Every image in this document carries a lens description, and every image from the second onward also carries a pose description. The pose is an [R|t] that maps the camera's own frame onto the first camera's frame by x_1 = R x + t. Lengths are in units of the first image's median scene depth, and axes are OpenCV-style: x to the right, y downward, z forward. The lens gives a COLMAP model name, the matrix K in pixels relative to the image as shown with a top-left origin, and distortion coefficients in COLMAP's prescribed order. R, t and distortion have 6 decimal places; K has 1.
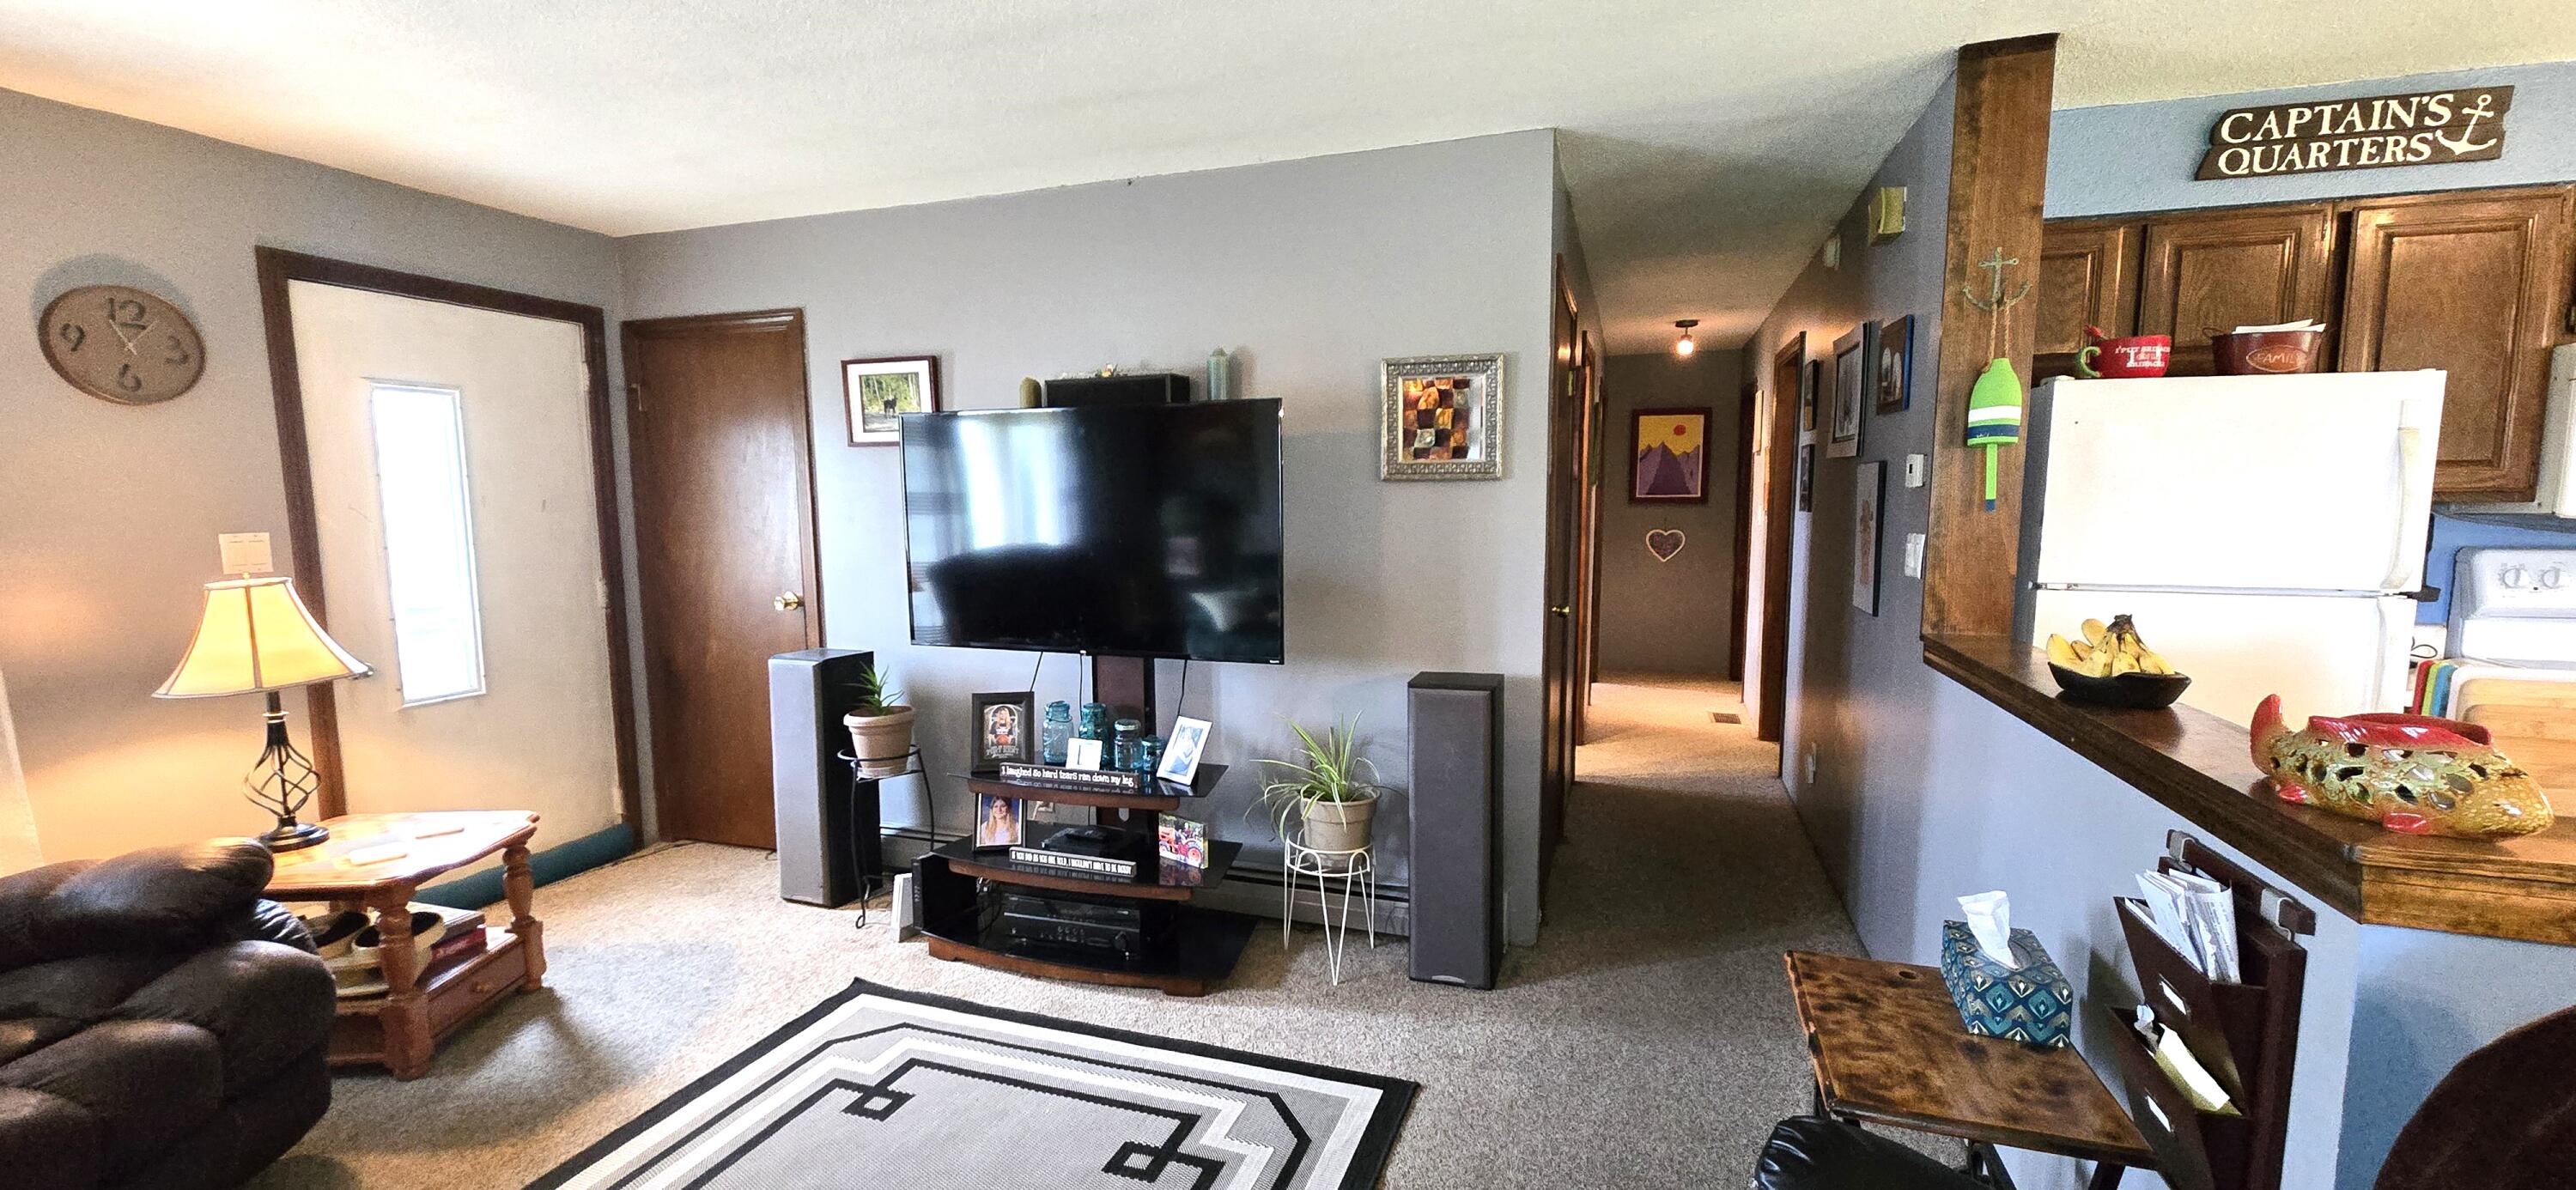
lens RADIAL K [[1020.8, 0, 1232.7], [0, 1020.8, 596.9], [0, 0, 1]] dist [0.000723, -0.000013]
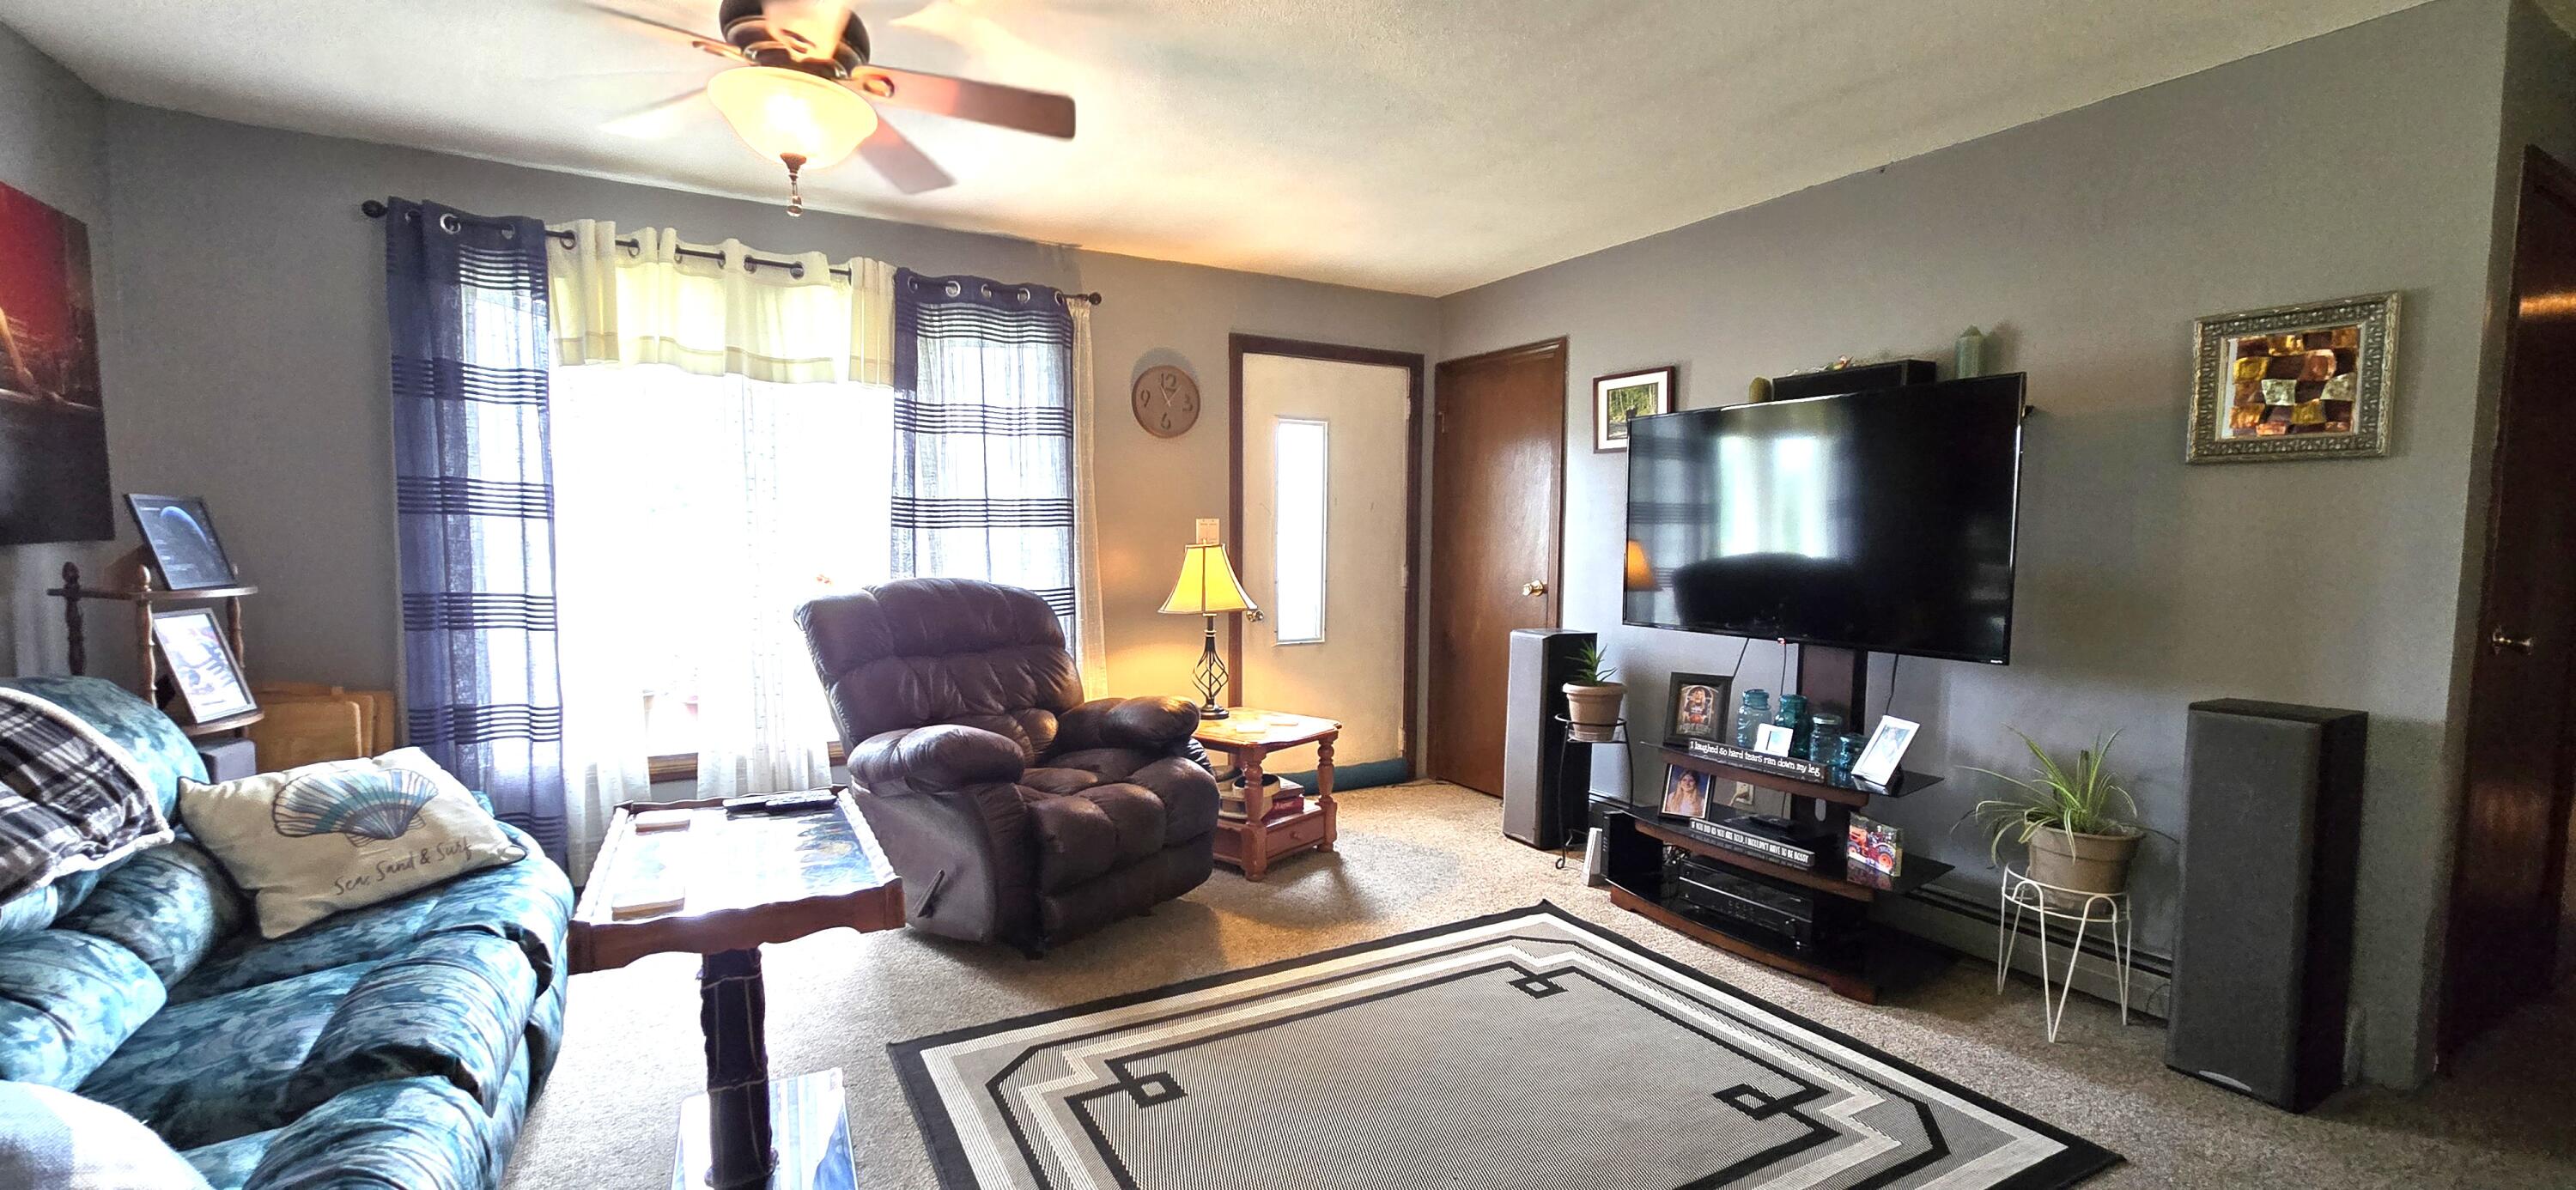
lens RADIAL K [[1020.8, 0, 1232.7], [0, 1020.8, 596.9], [0, 0, 1]] dist [0.000723, -0.000013]
pose [[0.728113, 0.066341, -0.682239, 0.144291], [-0.090106, 0.995932, 0.000680, 0.058373], [0.679509, 0.060979, 0.731129, -0.117010]]
